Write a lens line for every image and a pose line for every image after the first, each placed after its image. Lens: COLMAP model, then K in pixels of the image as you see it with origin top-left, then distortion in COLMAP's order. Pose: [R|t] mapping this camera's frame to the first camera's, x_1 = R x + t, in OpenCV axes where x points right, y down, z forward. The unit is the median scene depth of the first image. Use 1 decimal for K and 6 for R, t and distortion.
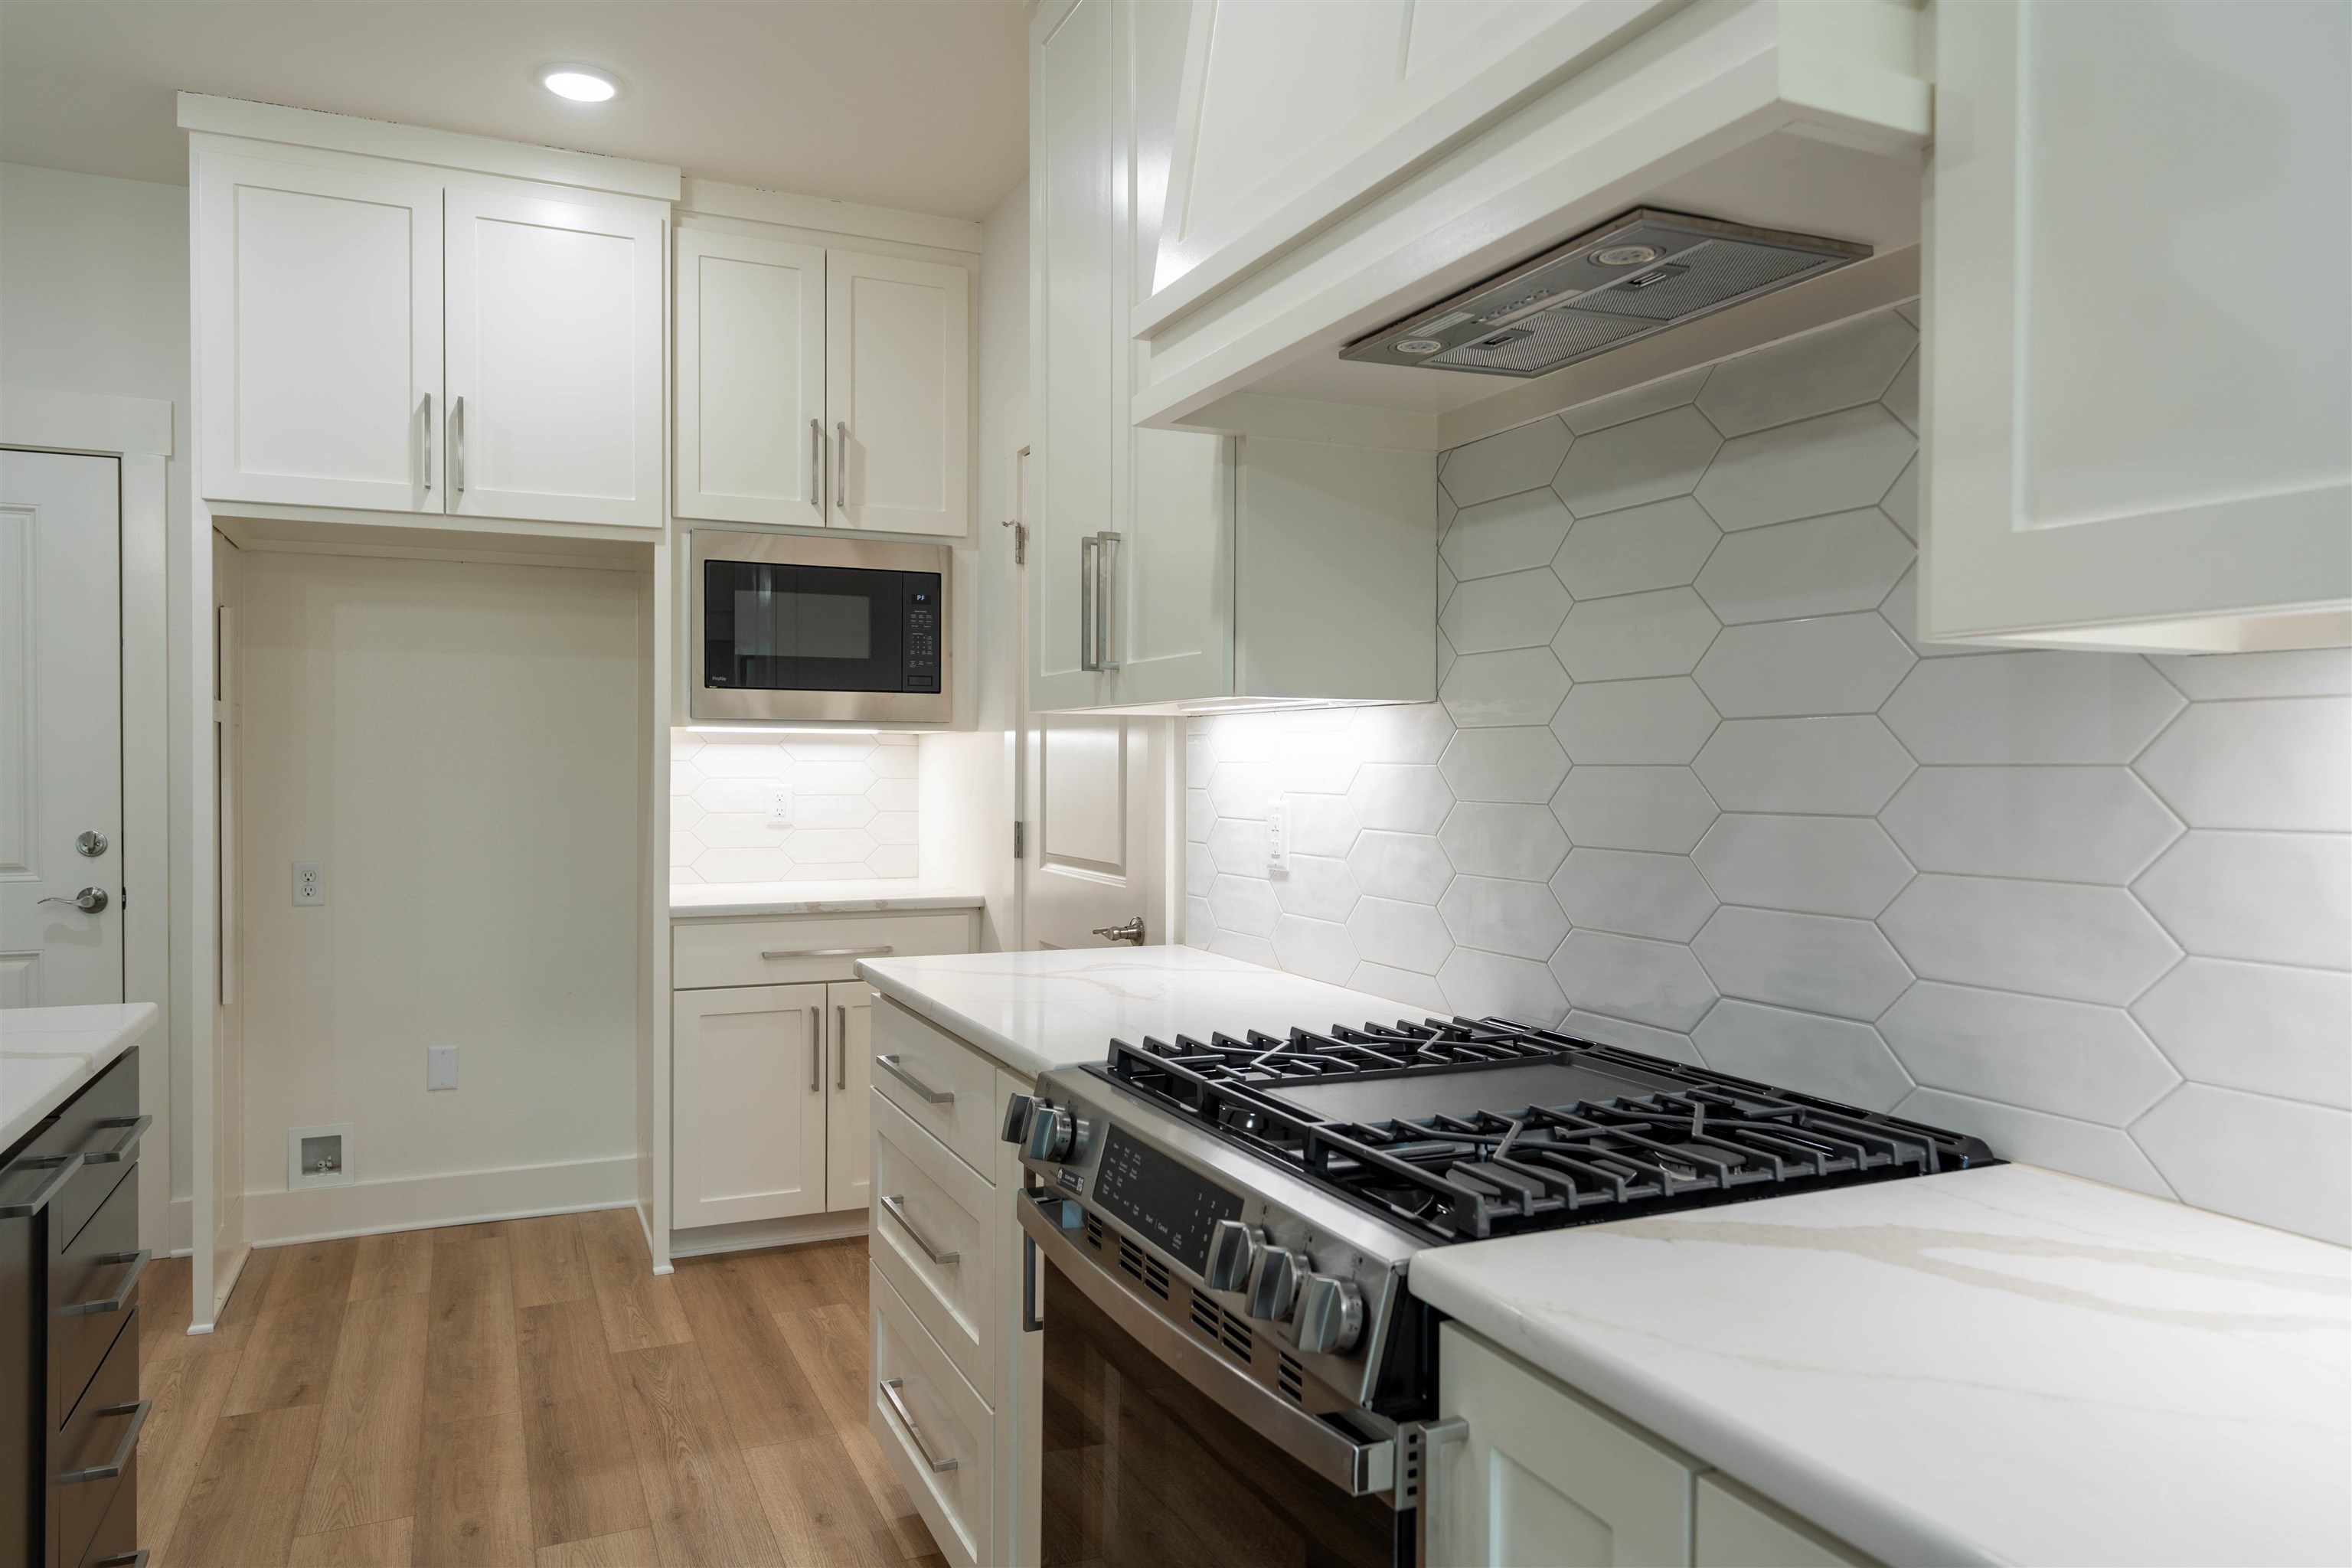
lens RADIAL K [[1562.3, 0, 1173.1], [0, 1562.3, 790.1], [0, 0, 1]] dist [-0.001604, -0.001999]
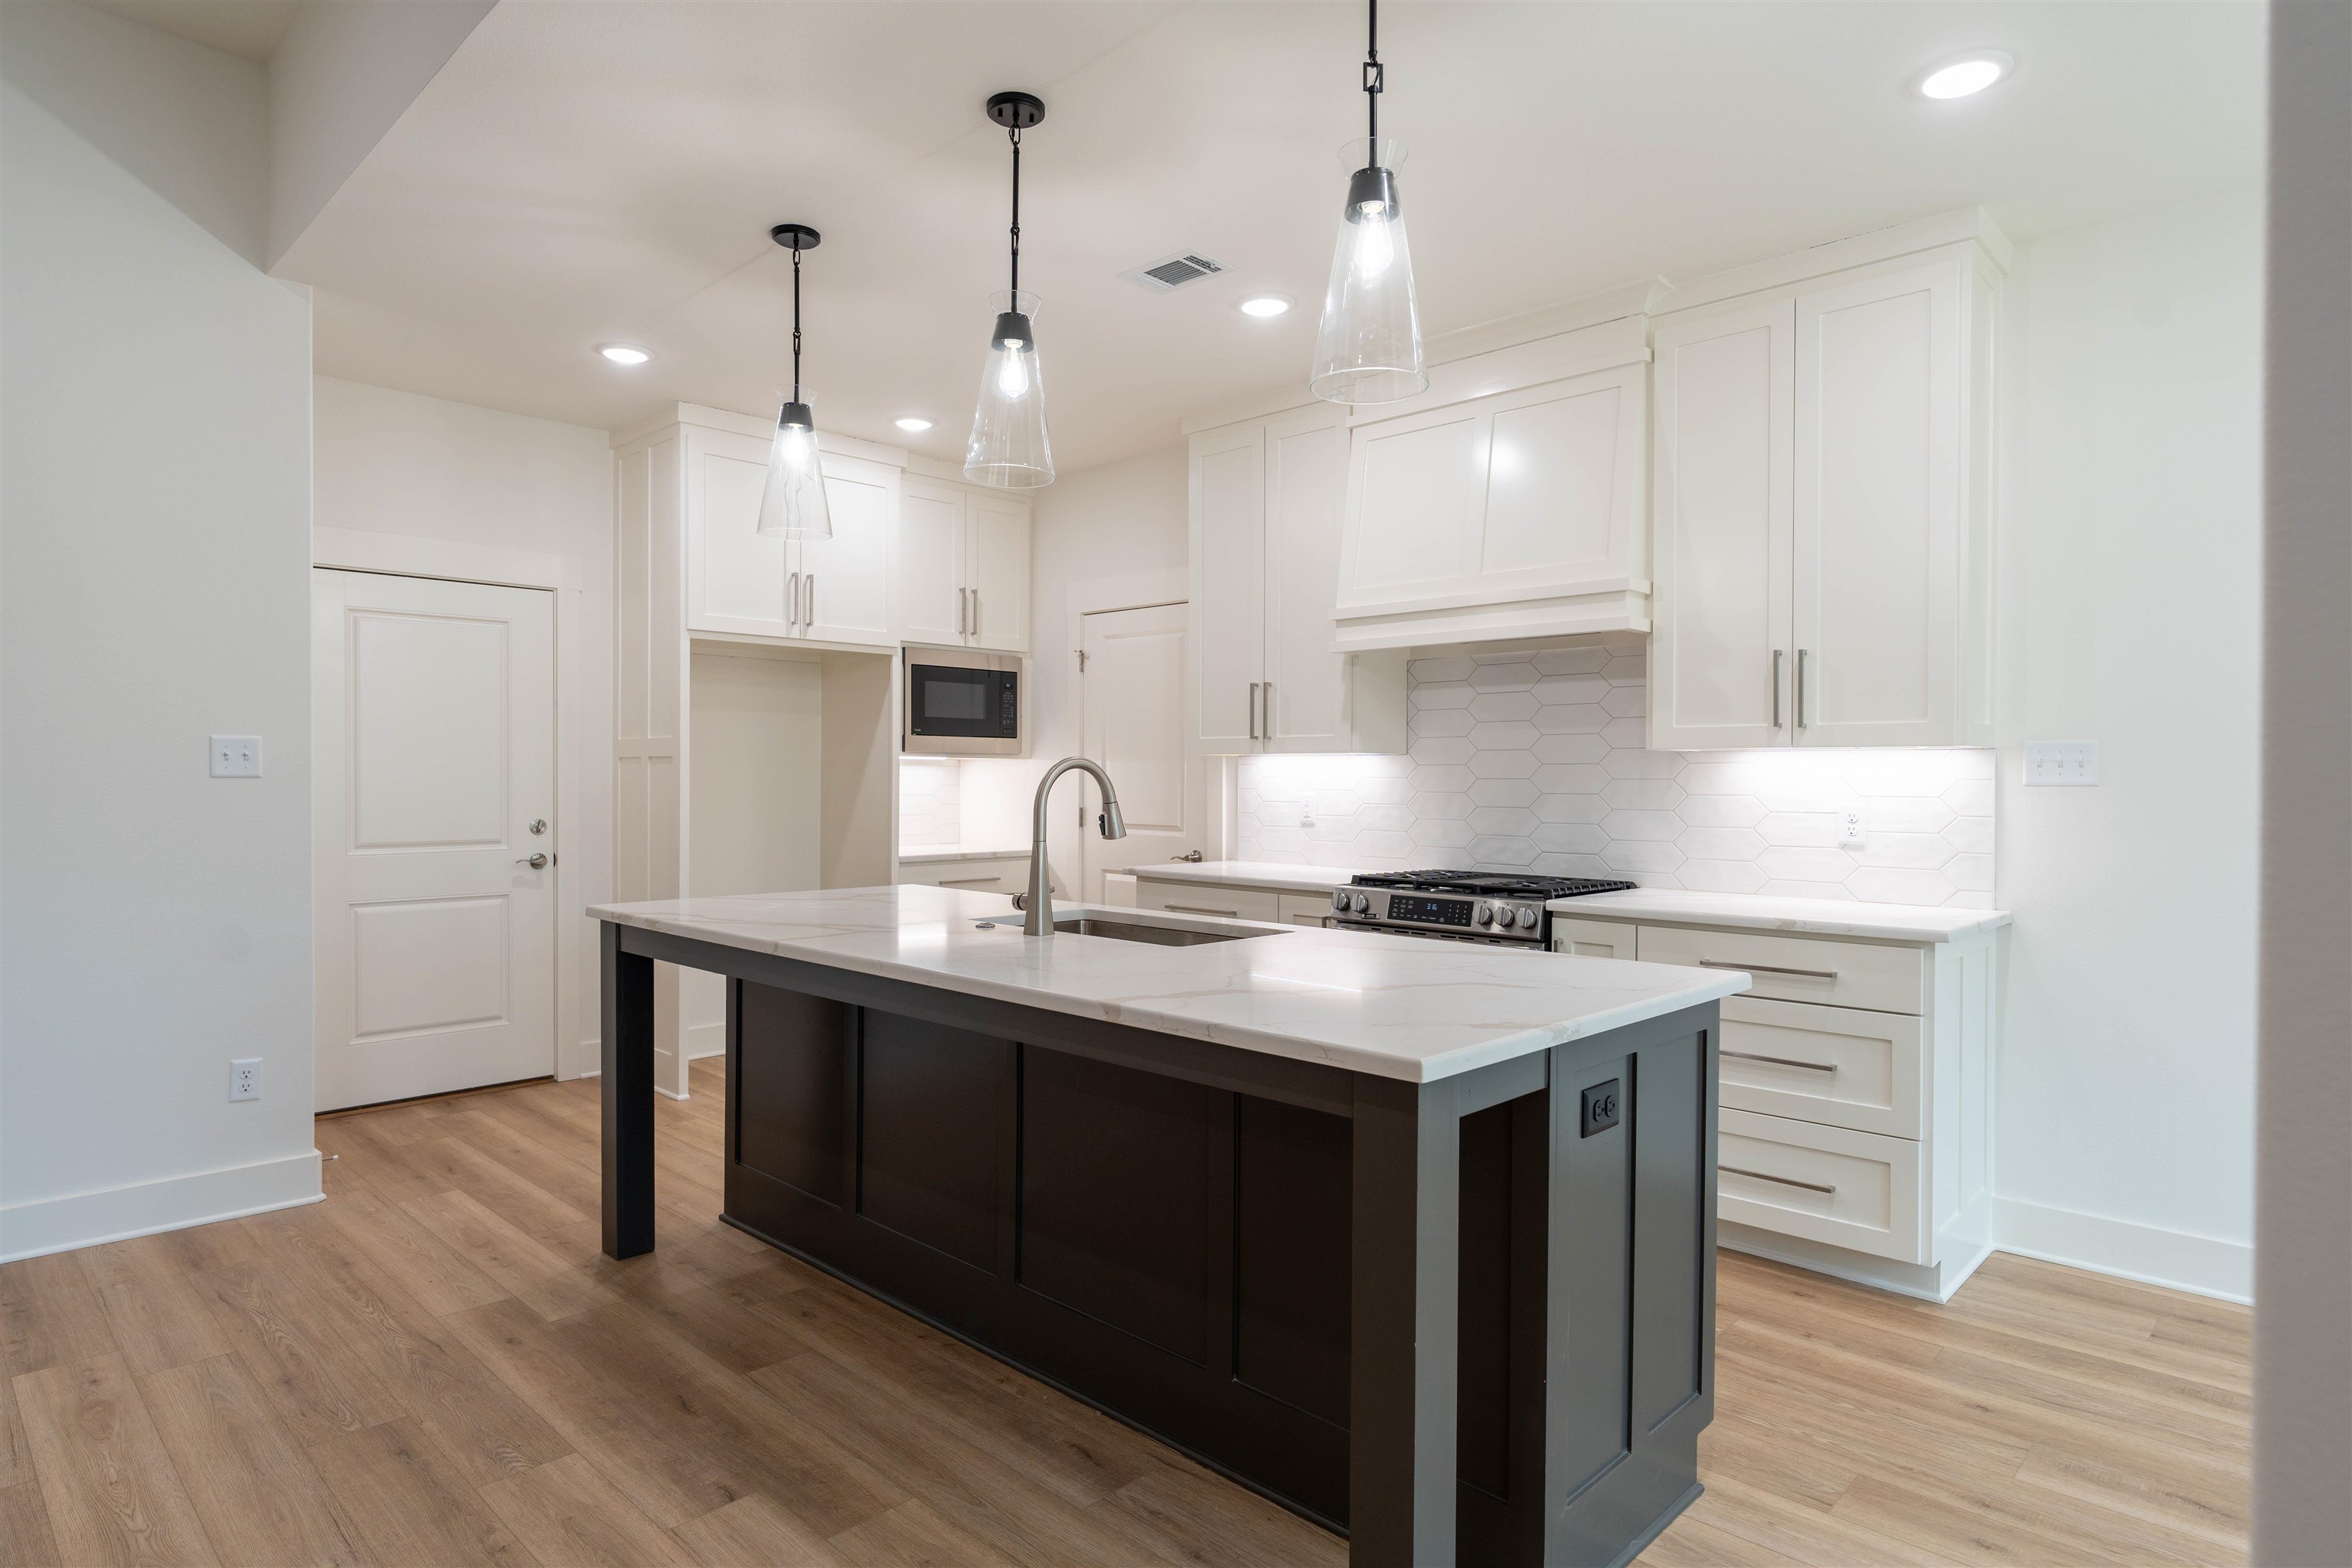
lens RADIAL K [[1300.9, 0, 1180.4], [0, 1300.9, 779.1], [0, 0, 1]] dist [-0.002126, -0.000025]
pose [[0.928212, -0.001191, 0.372050, -0.576275], [0.005923, 0.999915, -0.011575, 0.004629], [-0.372005, 0.012948, 0.928141, -0.514926]]
